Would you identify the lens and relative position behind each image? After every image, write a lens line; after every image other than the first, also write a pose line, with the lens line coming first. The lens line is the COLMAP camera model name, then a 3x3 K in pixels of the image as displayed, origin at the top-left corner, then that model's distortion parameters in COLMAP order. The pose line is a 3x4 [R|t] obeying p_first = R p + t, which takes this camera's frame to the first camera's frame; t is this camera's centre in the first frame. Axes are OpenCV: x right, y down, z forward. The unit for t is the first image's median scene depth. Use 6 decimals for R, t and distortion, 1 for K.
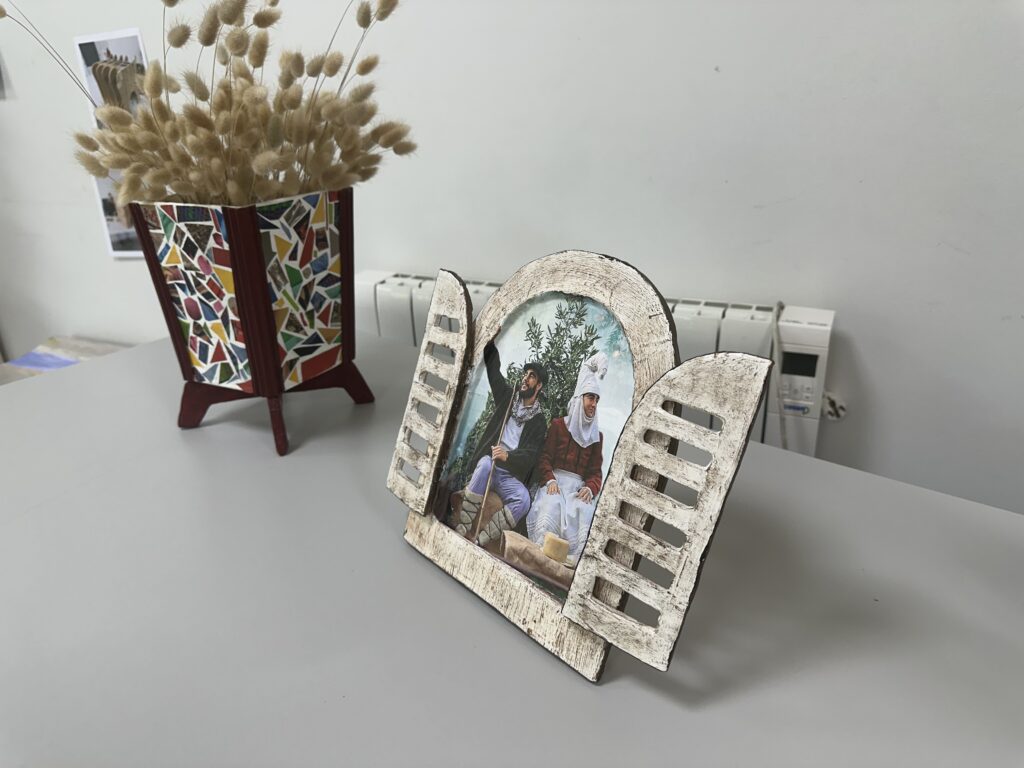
lens RADIAL K [[738.6, 0, 519.9], [0, 738.6, 386.5], [0, 0, 1]] dist [0.041217, -0.051374]
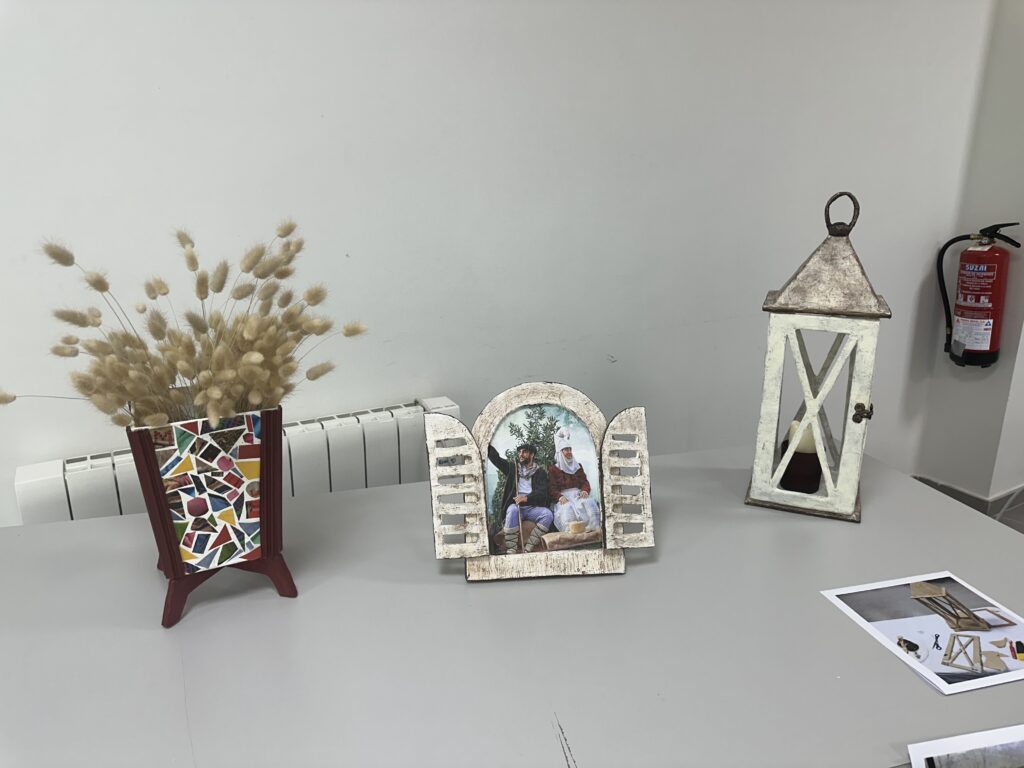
lens RADIAL K [[738.6, 0, 512.7], [0, 738.6, 385.8], [0, 0, 1]] dist [0.041217, -0.051374]
pose [[0.570637, -0.203261, 0.795650, -1.133160], [0.302417, 0.952807, 0.026517, -0.181373], [-0.763490, 0.225486, 0.605177, -0.111038]]
